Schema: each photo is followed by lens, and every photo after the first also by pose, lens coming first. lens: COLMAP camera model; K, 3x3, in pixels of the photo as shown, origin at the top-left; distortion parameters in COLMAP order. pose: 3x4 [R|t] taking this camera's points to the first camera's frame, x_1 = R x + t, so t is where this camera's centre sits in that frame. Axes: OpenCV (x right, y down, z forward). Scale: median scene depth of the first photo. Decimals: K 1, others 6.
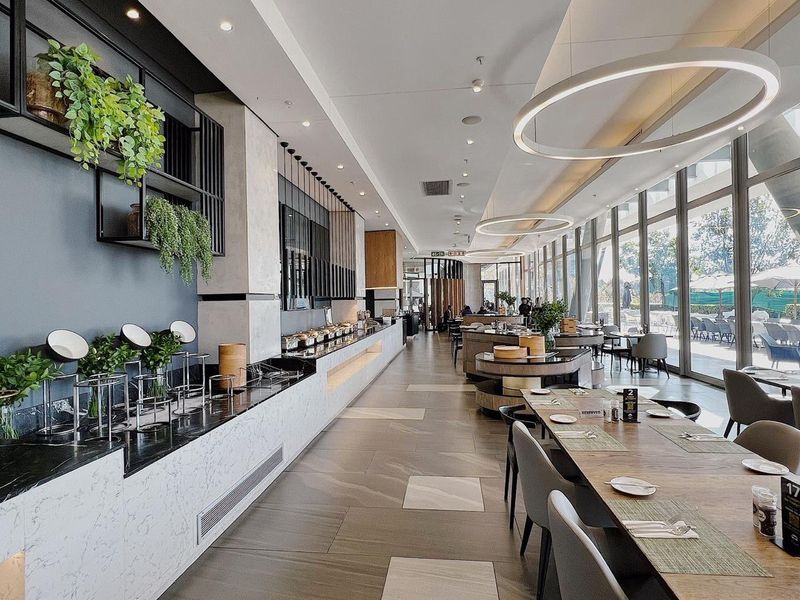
lens RADIAL K [[389.4, 0, 405.7], [0, 389.4, 302.2], [0, 0, 1]] dist [0.004314, 0.000614]
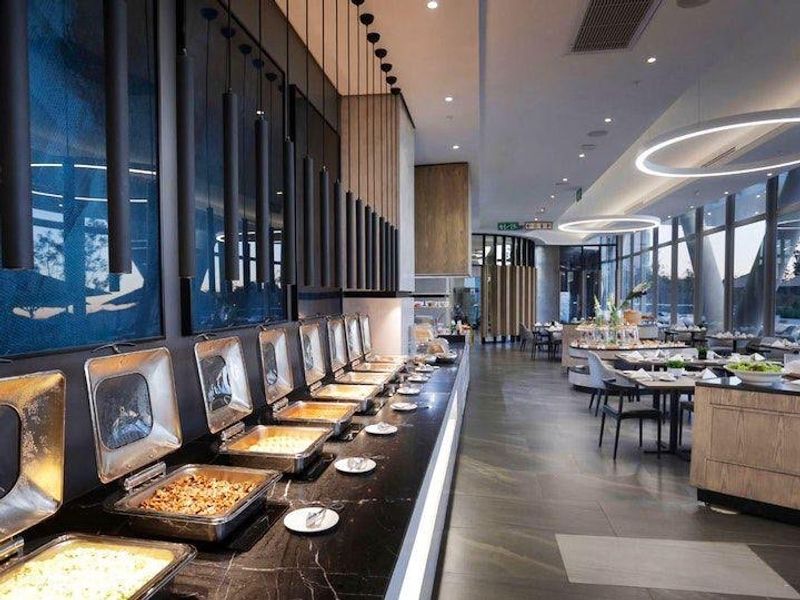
lens RADIAL K [[389.4, 0, 405.7], [0, 389.4, 302.2], [0, 0, 1]] dist [0.004314, 0.000614]
pose [[0.999515, 0.012165, -0.028656, -0.103367], [-0.011888, 0.999881, 0.009811, -0.005662], [0.028772, -0.009465, 0.999541, 0.540785]]
